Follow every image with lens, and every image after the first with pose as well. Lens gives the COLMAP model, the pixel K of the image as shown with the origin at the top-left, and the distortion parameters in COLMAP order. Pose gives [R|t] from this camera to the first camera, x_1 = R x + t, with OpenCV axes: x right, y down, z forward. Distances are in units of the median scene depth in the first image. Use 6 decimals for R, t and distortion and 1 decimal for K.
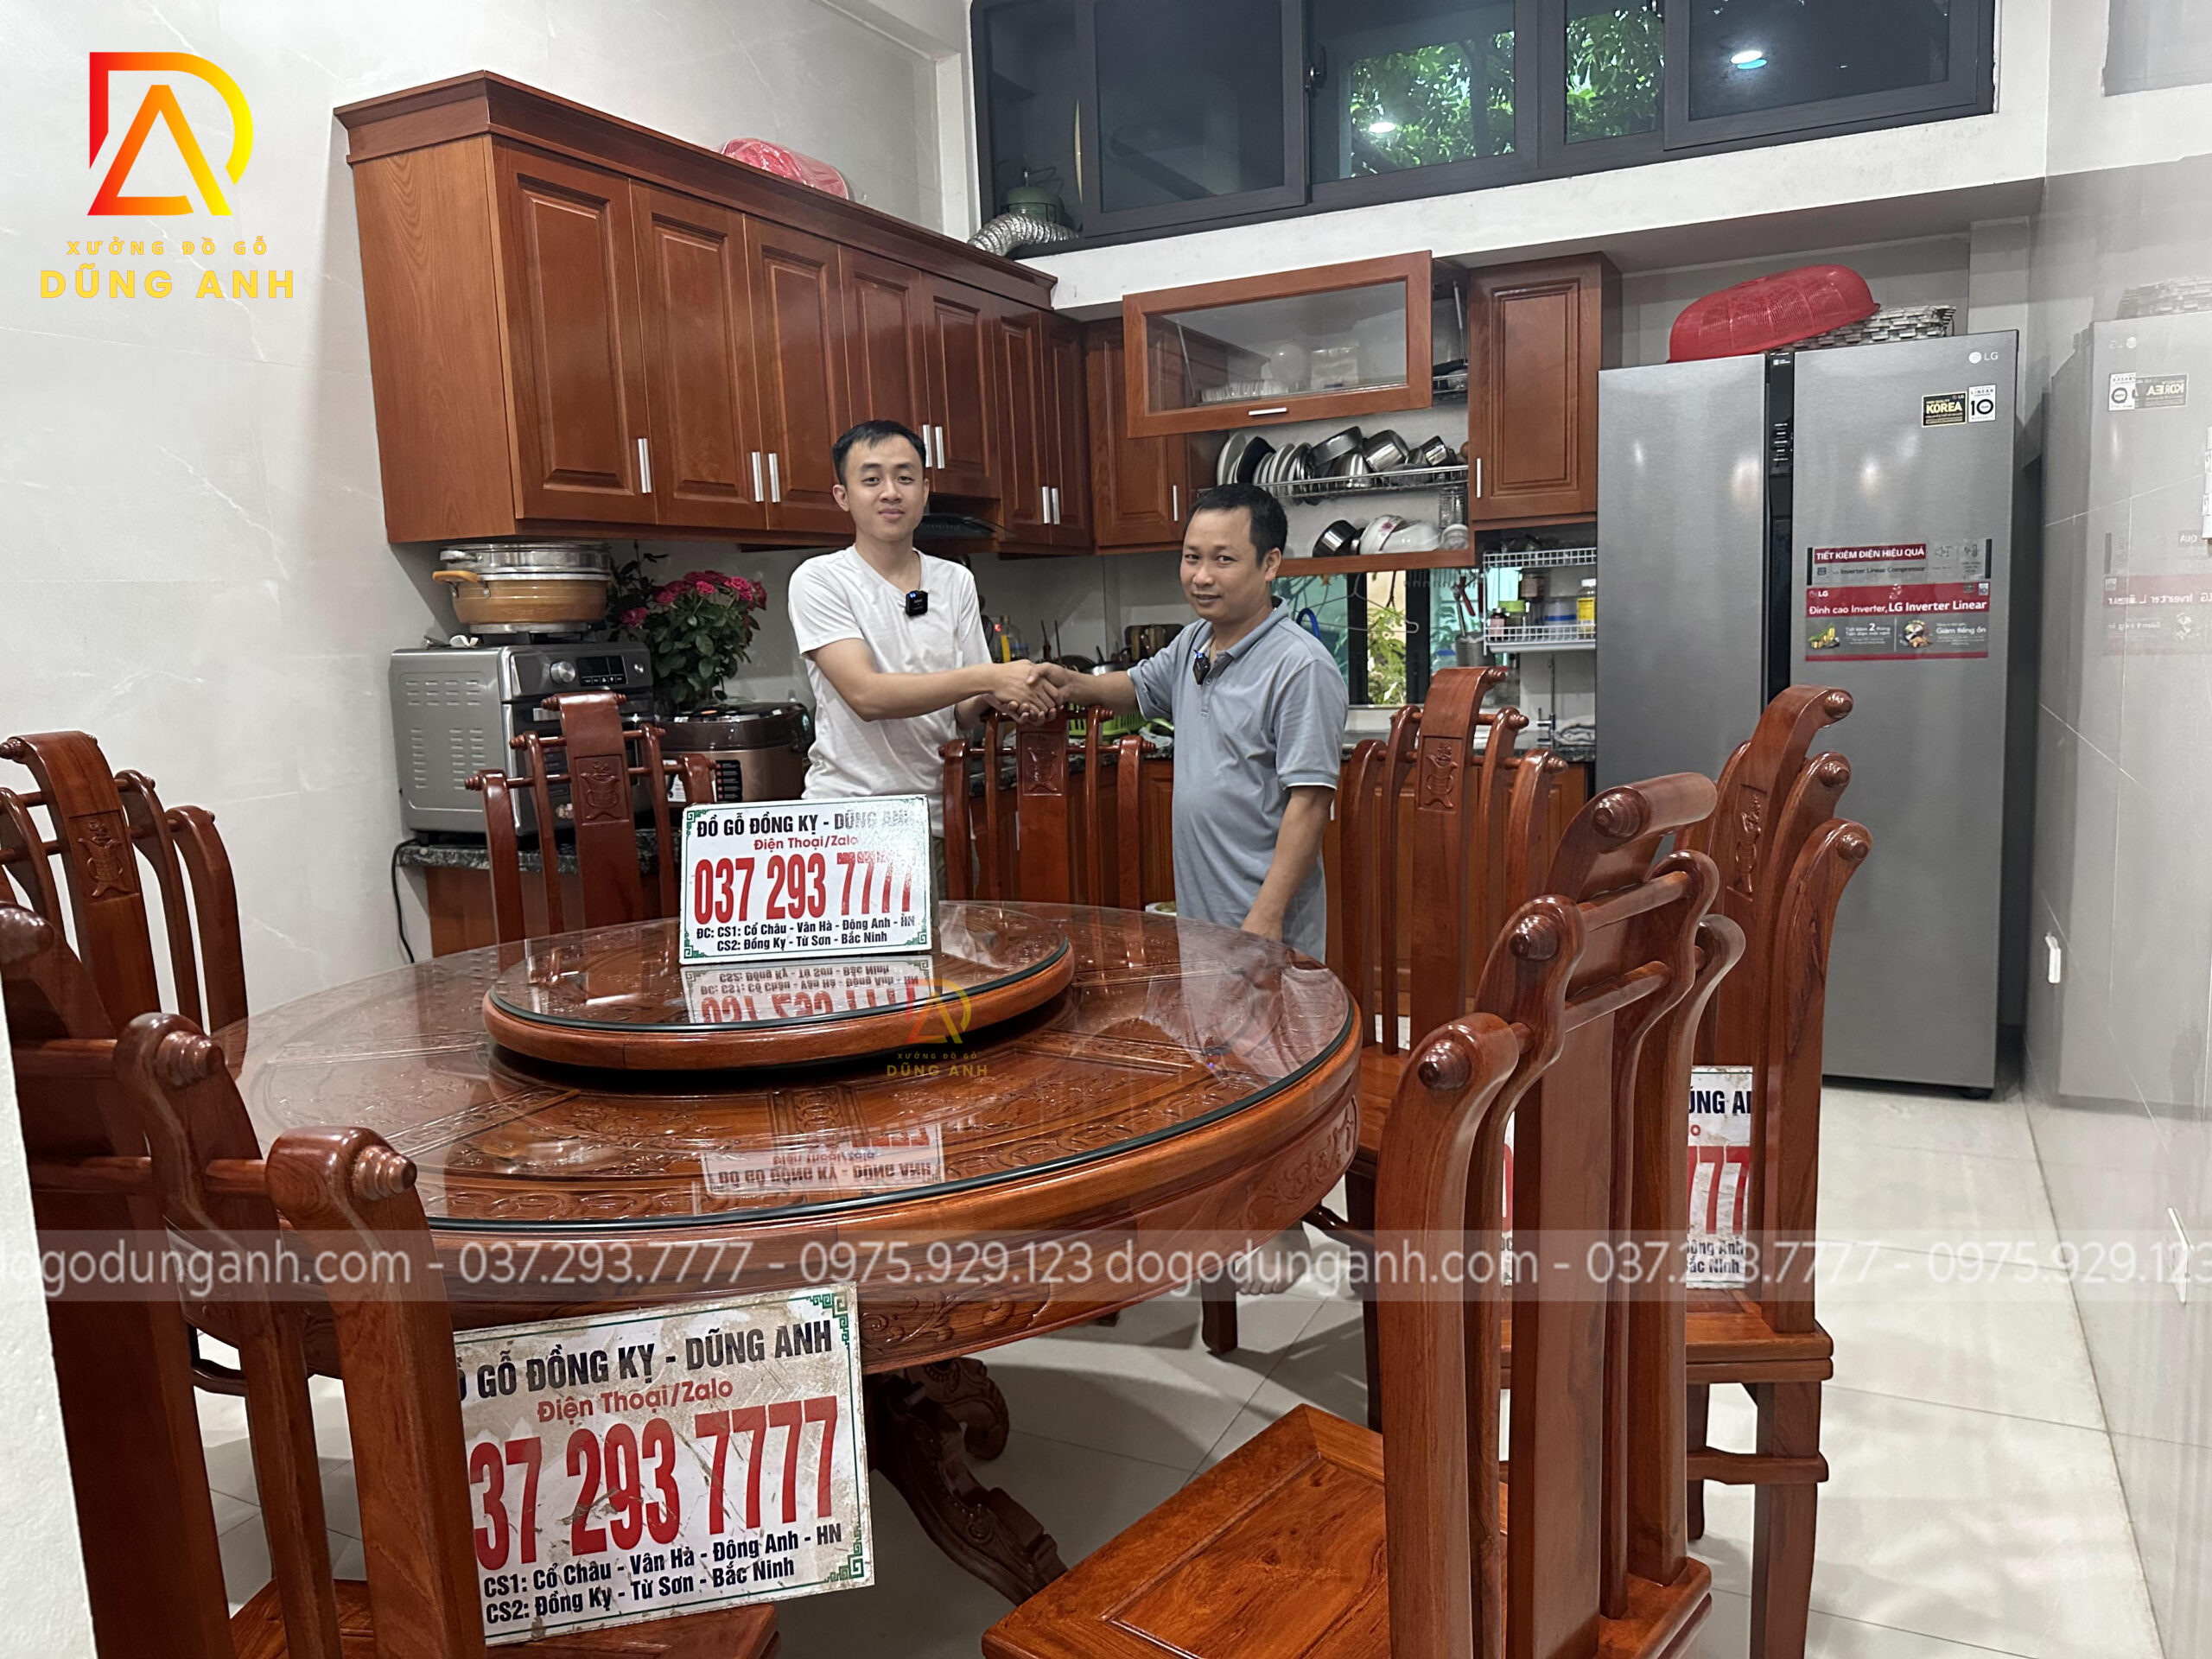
lens RADIAL K [[1558.9, 0, 1115.2], [0, 1558.9, 816.5], [0, 0, 1]] dist [0.071170, -0.104988]
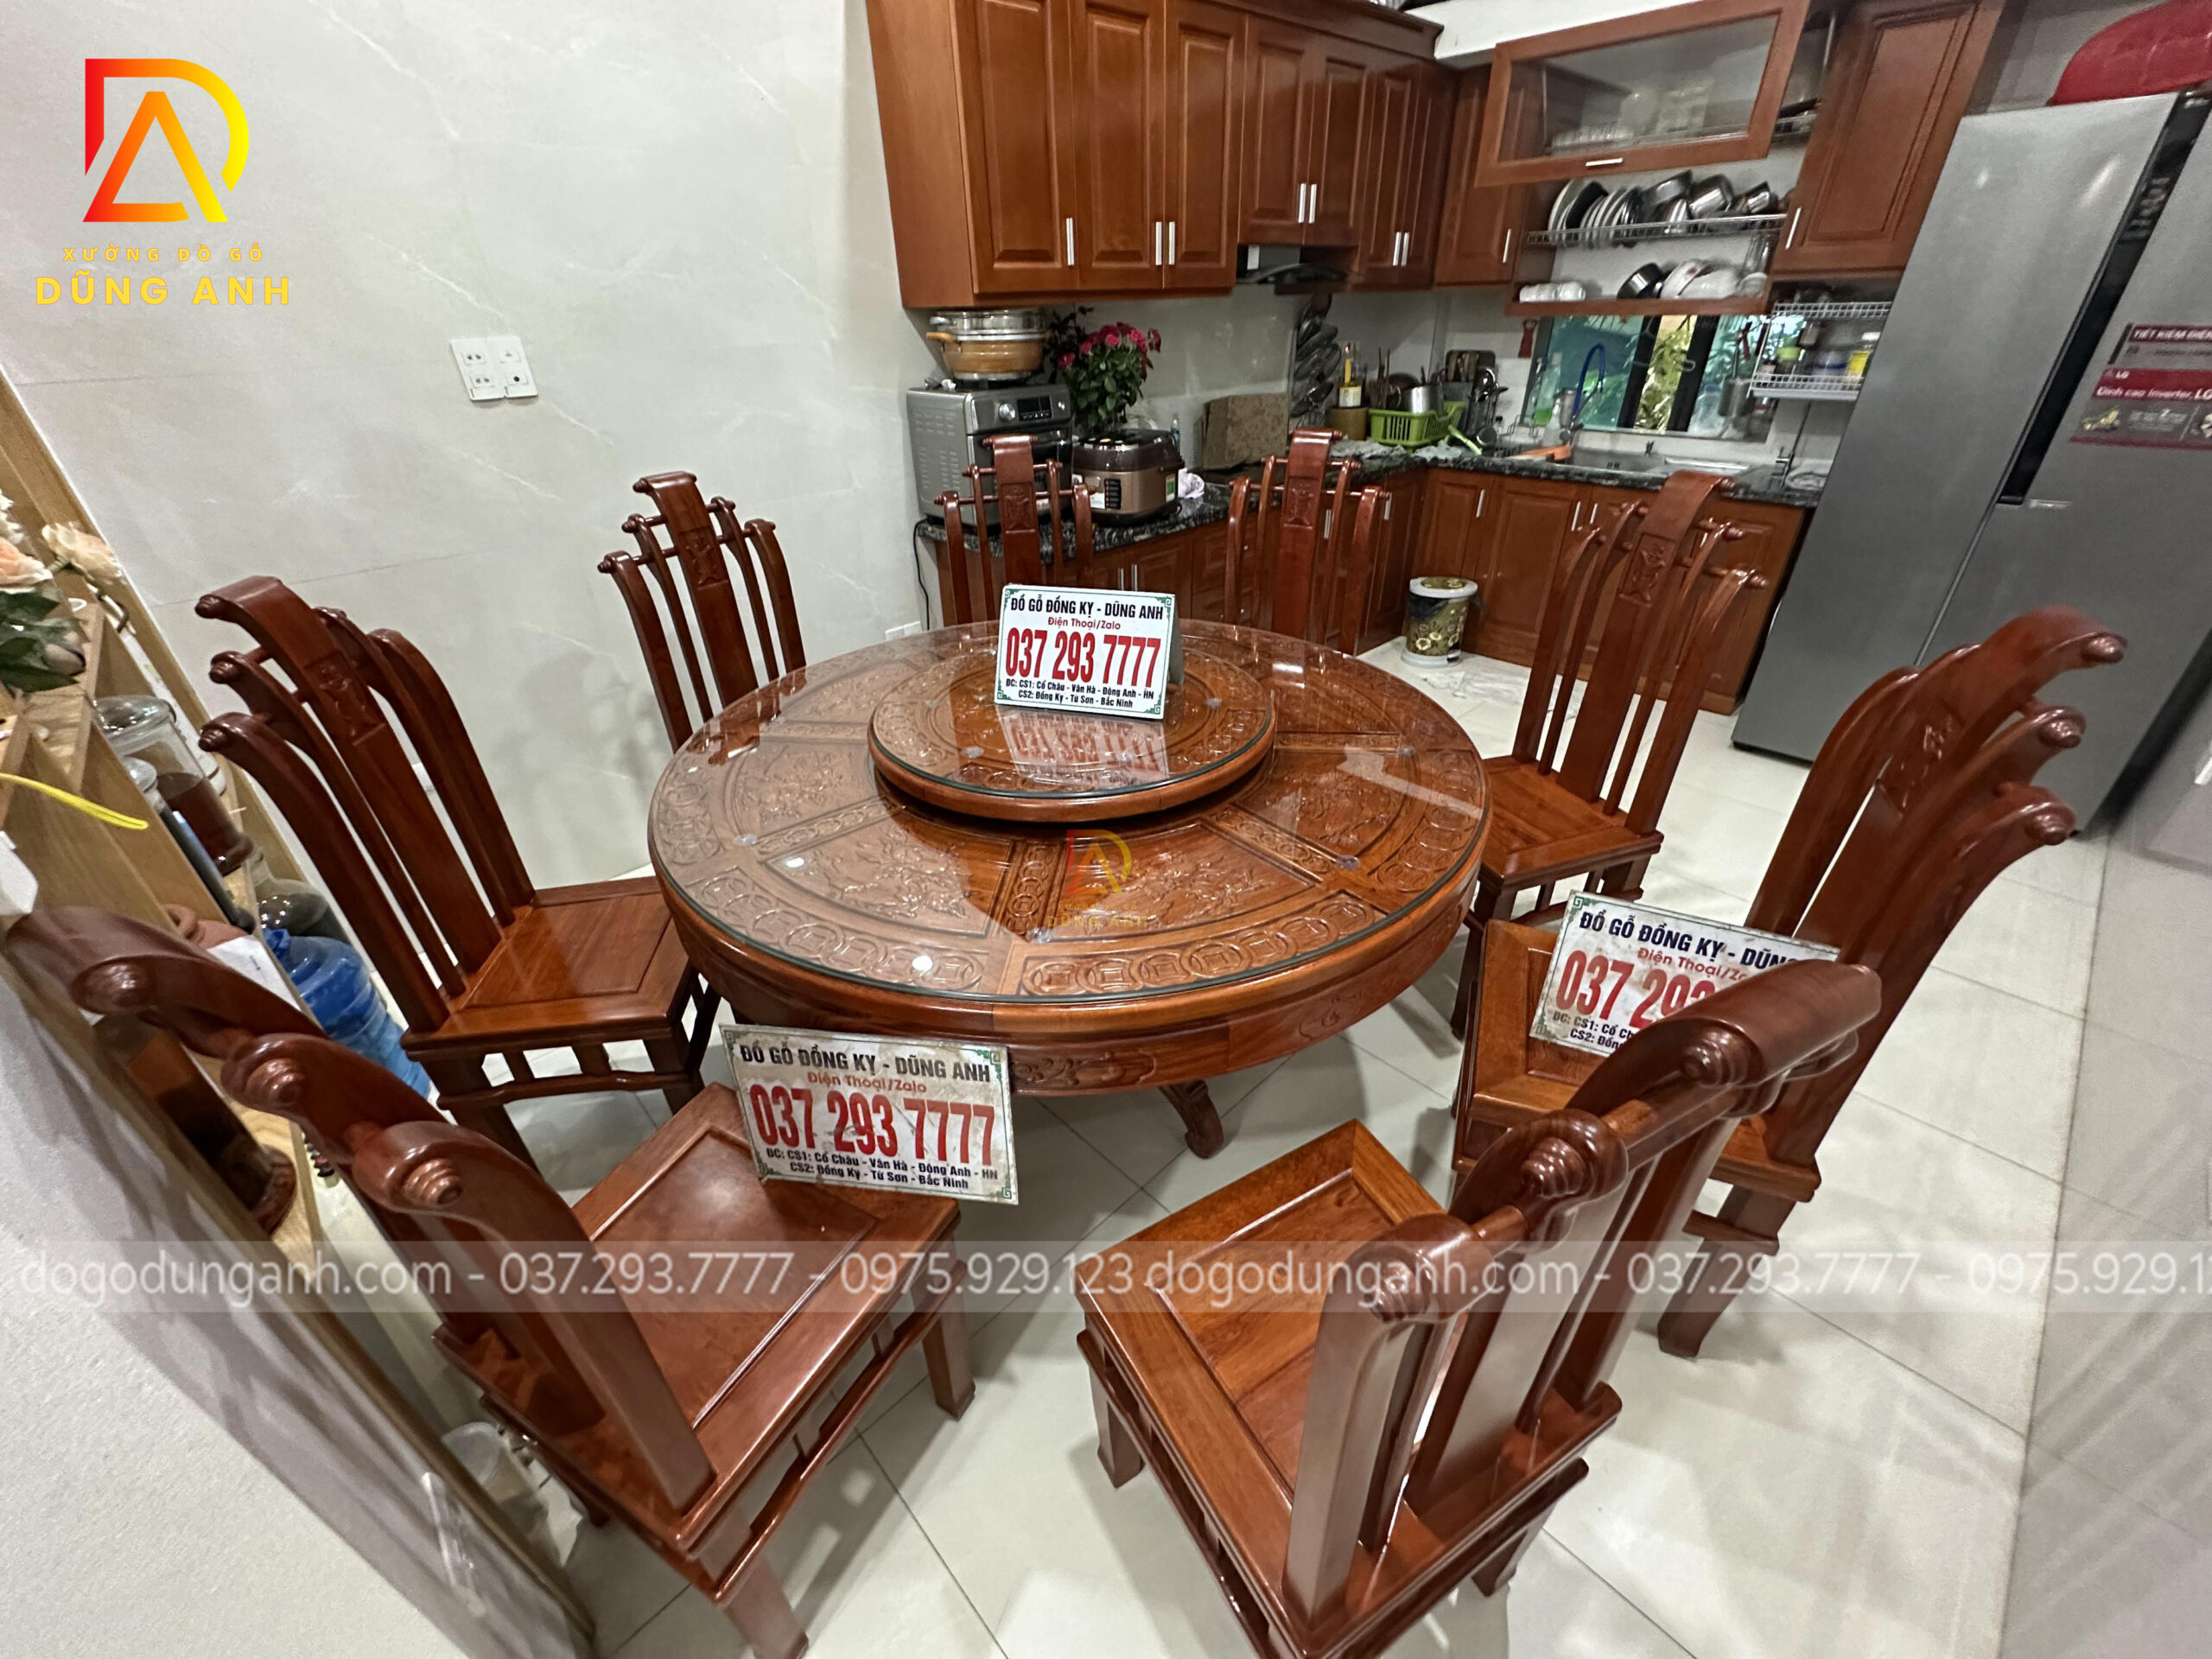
lens RADIAL K [[883.1, 0, 1103.6], [0, 883.1, 829.5], [0, 0, 1]] dist [-0.006050, 0.001018]
pose [[0.938594, 0.189988, -0.288003, 0.045950], [-0.055313, 0.906796, 0.417926, -0.092413], [0.340560, -0.376332, 0.861622, 0.188275]]
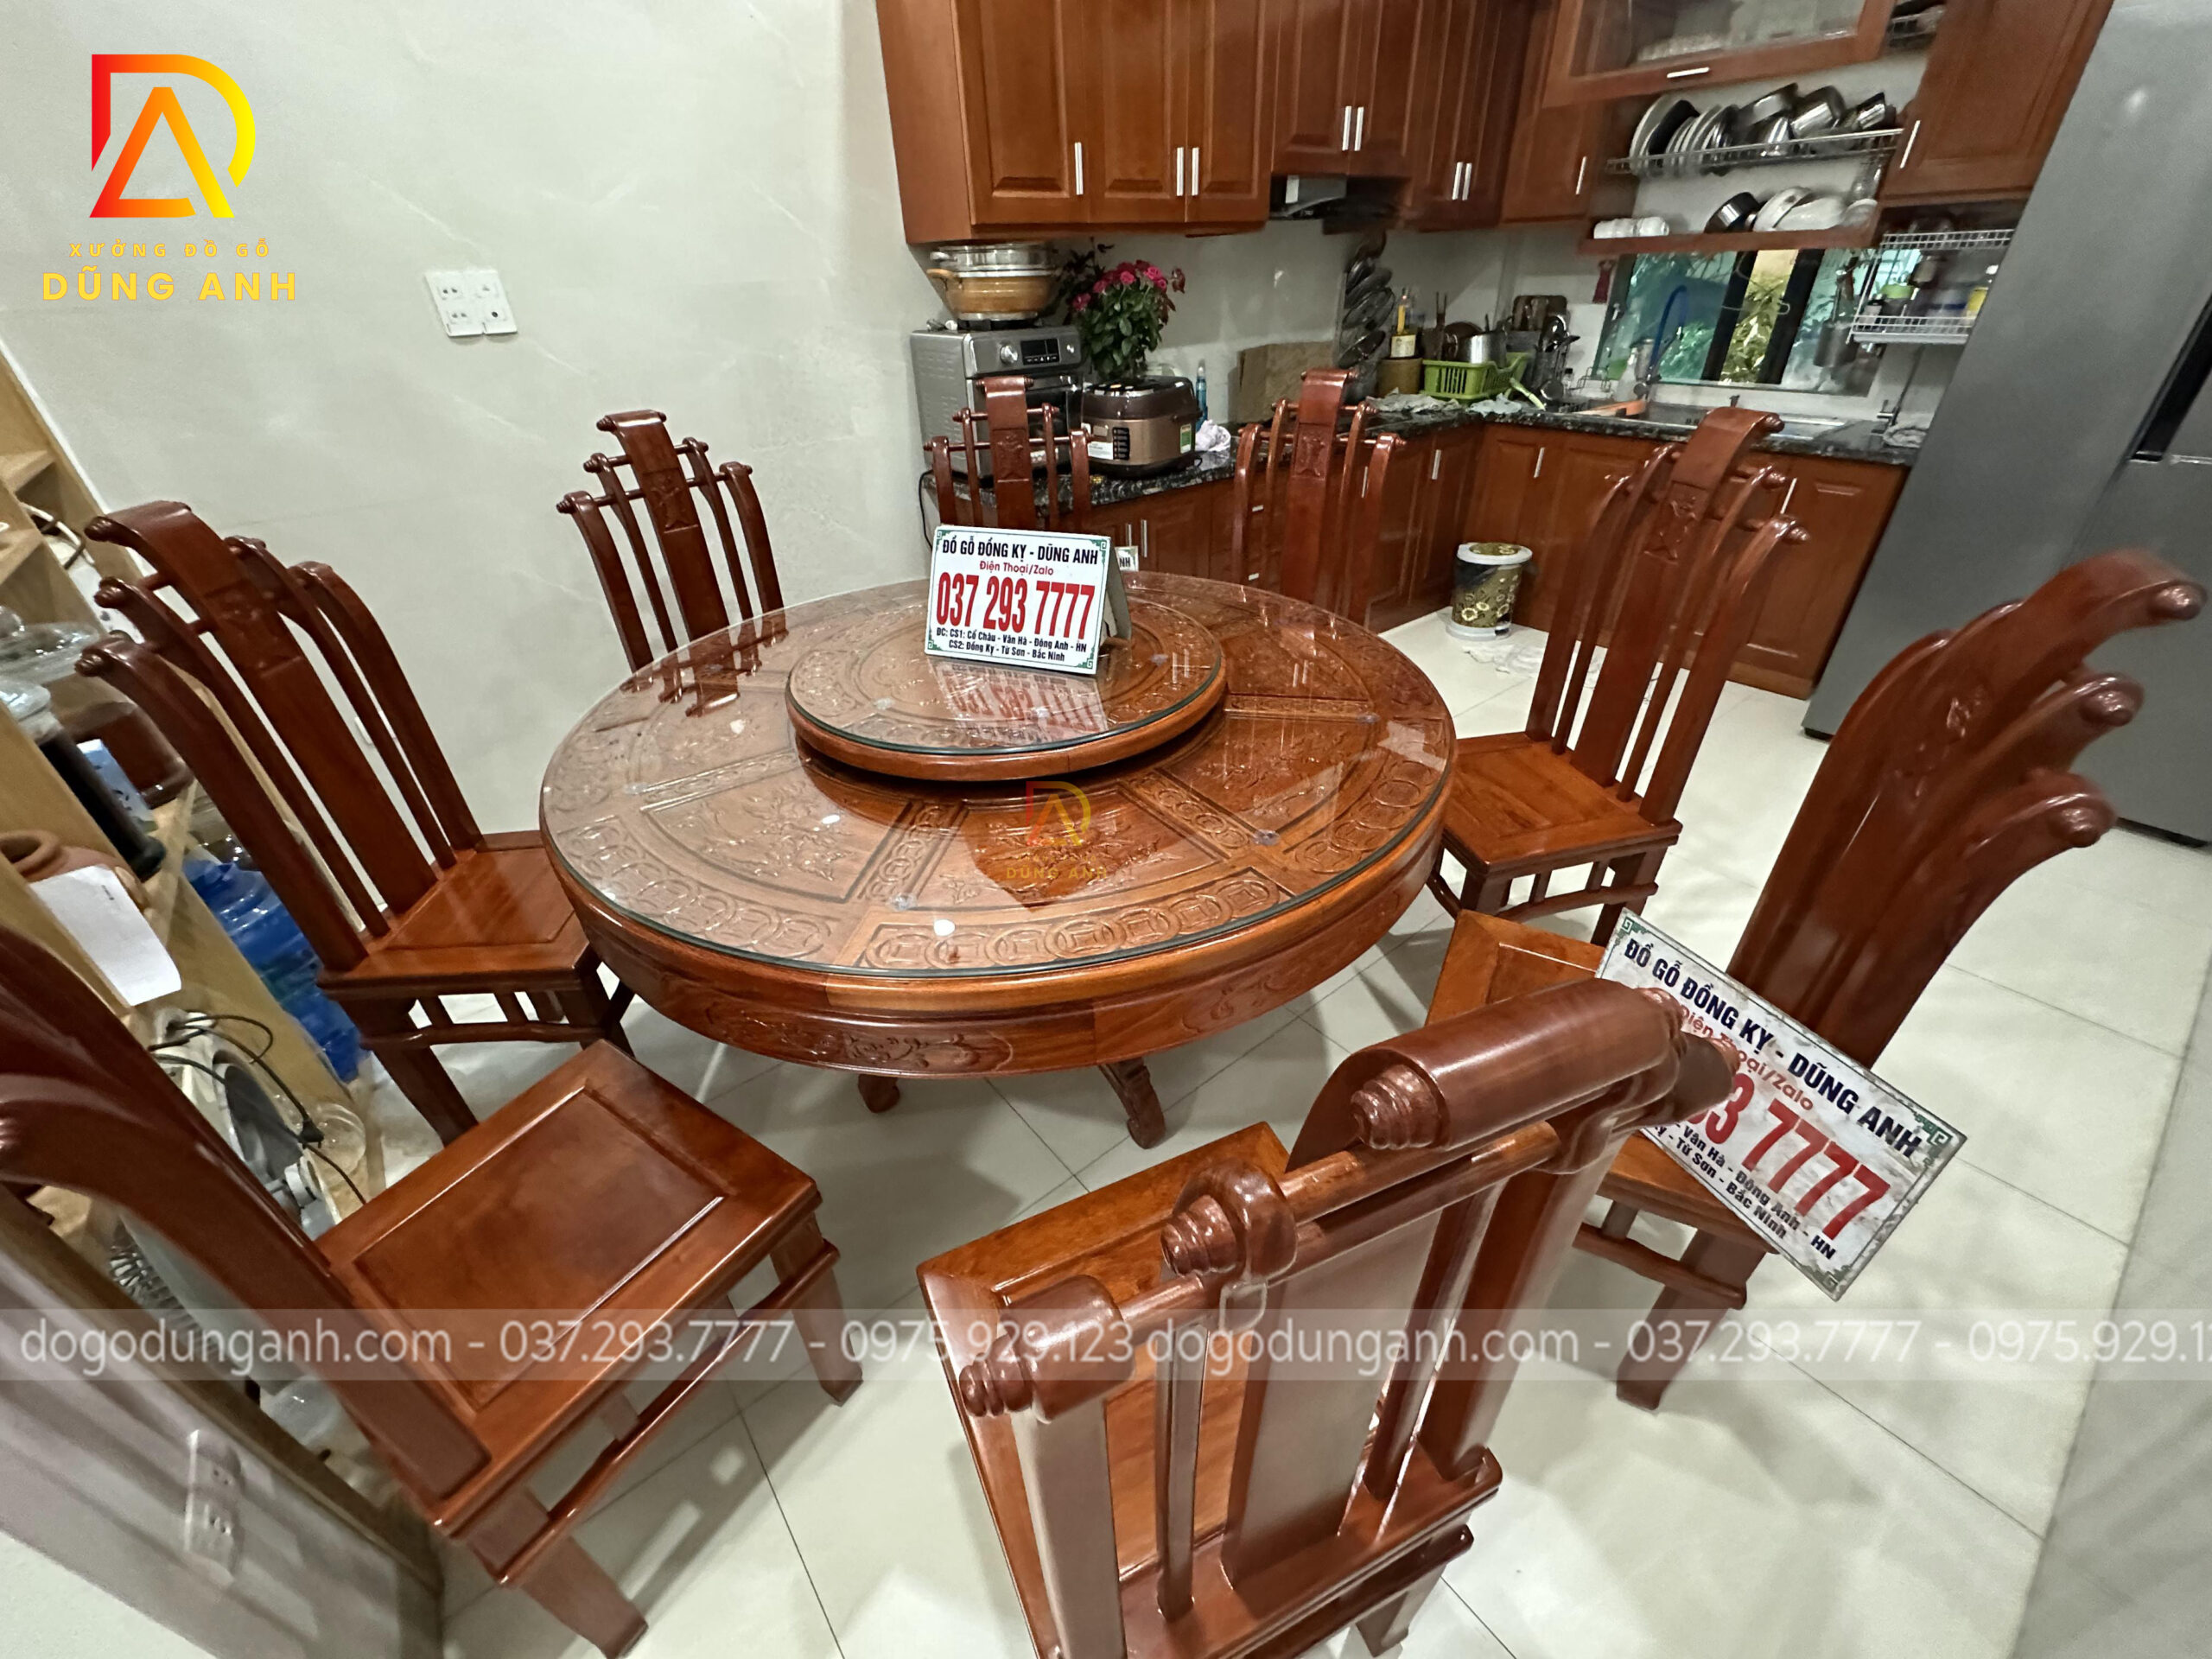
lens RADIAL K [[883.1, 0, 1104.7], [0, 883.1, 829.7], [0, 0, 1]] dist [-0.006050, 0.001018]
pose [[0.905511, 0.236126, -0.352555, 0.105463], [-0.057066, 0.891083, 0.450239, -0.077037], [0.420469, -0.387577, 0.820360, 0.247872]]
